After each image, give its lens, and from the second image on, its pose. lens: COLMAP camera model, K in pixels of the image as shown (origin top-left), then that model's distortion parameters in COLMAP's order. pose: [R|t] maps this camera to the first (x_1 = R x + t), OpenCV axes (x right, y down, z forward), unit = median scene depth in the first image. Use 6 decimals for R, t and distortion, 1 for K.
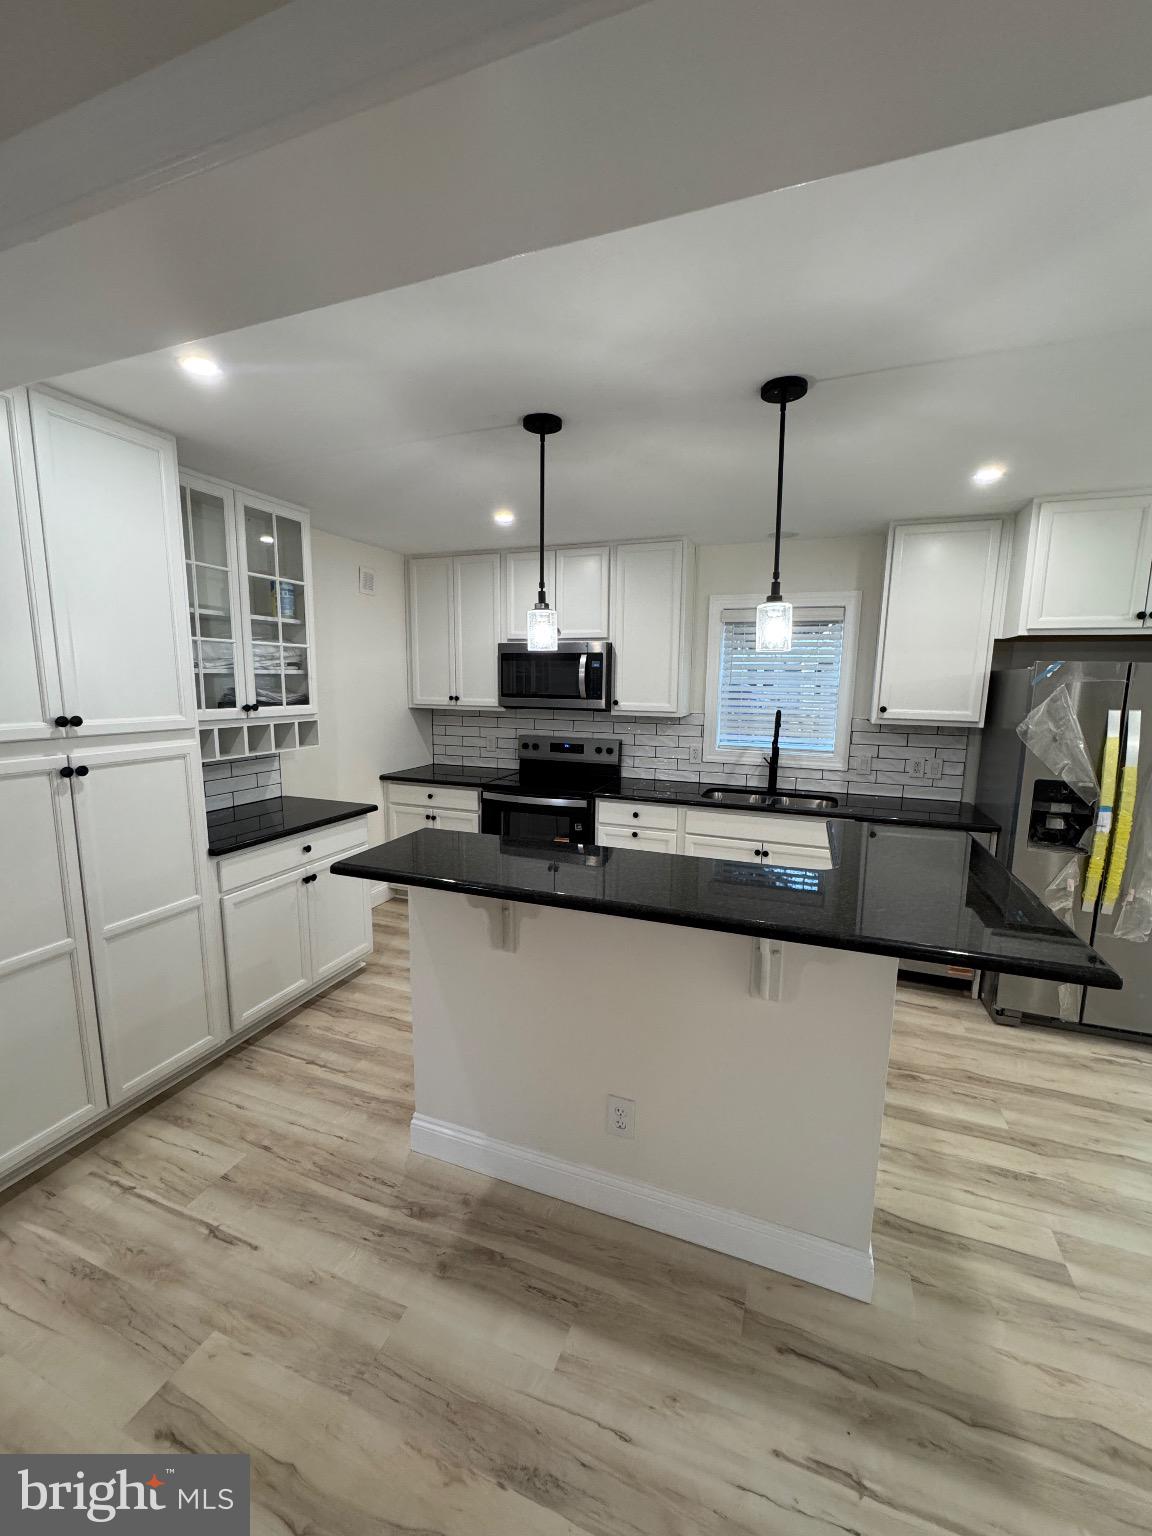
lens RADIAL K [[616.4, 0, 576.0], [0, 616.4, 768.0], [0, 0, 1]] dist [-0.001935, 0.000393]
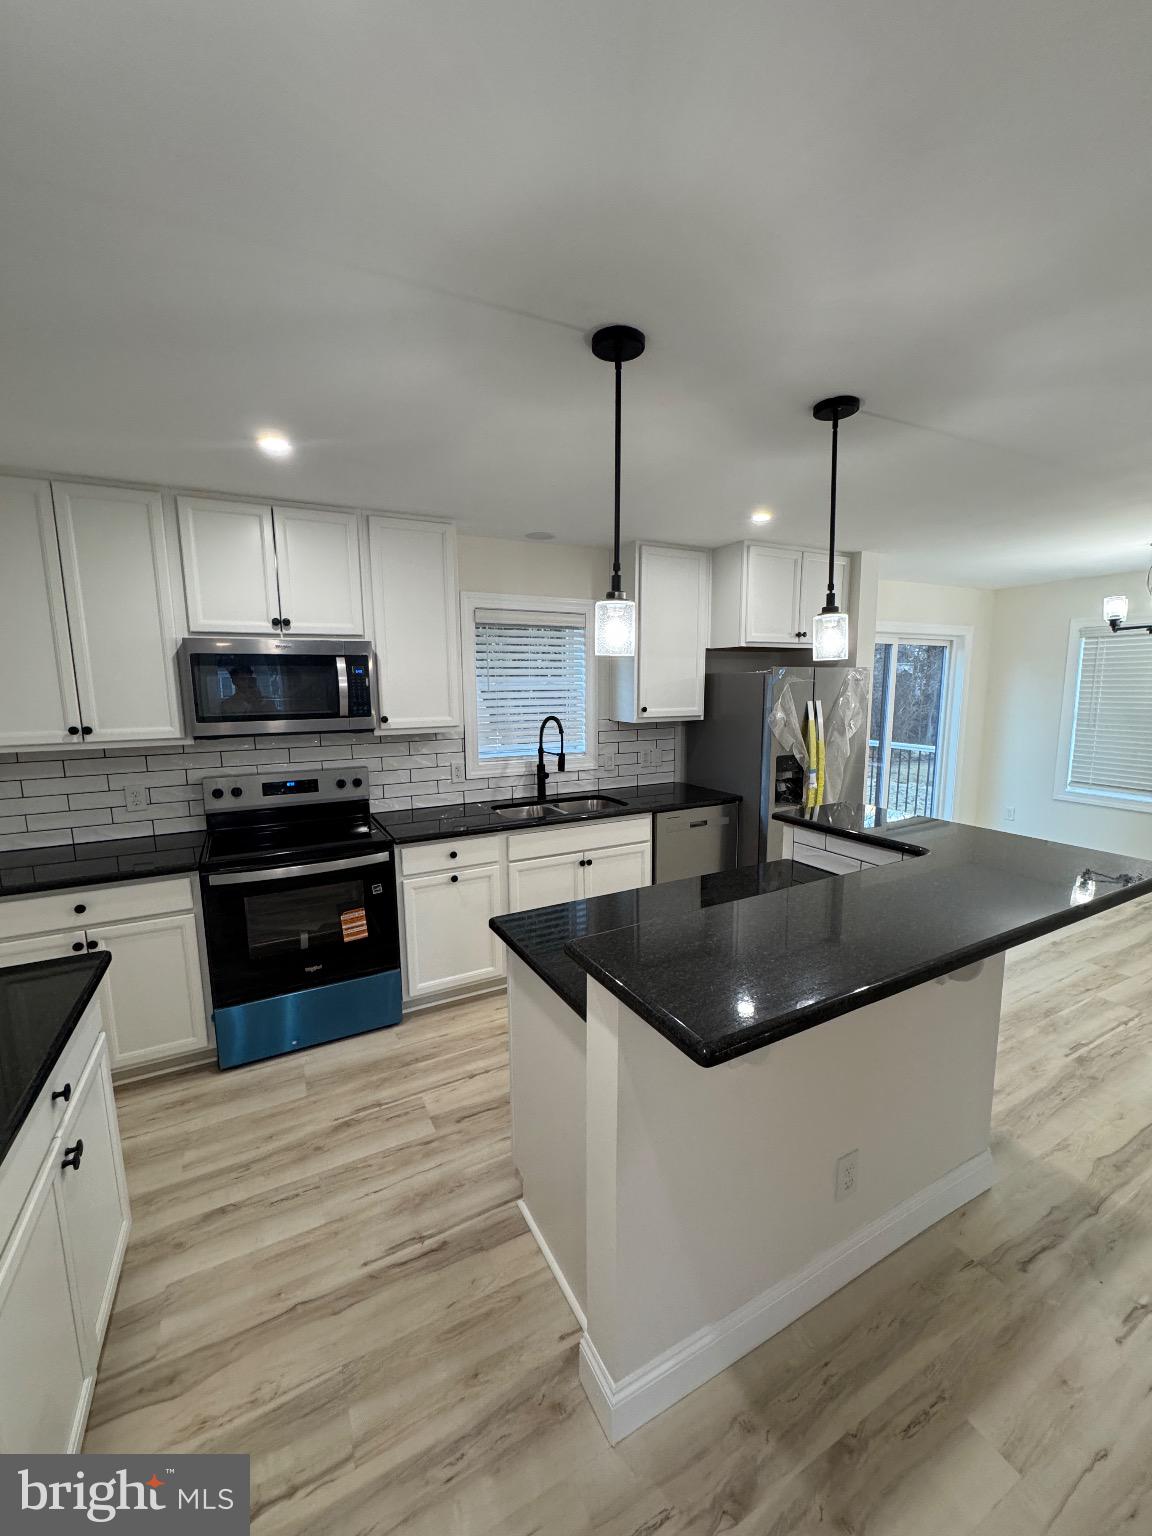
lens RADIAL K [[616.4, 0, 576.0], [0, 616.4, 768.0], [0, 0, 1]] dist [-0.001935, 0.000393]
pose [[0.654099, -0.125114, 0.745990, -0.433314], [0.126149, 0.990457, 0.055505, -0.069093], [-0.745815, 0.057800, 0.663641, 0.365317]]
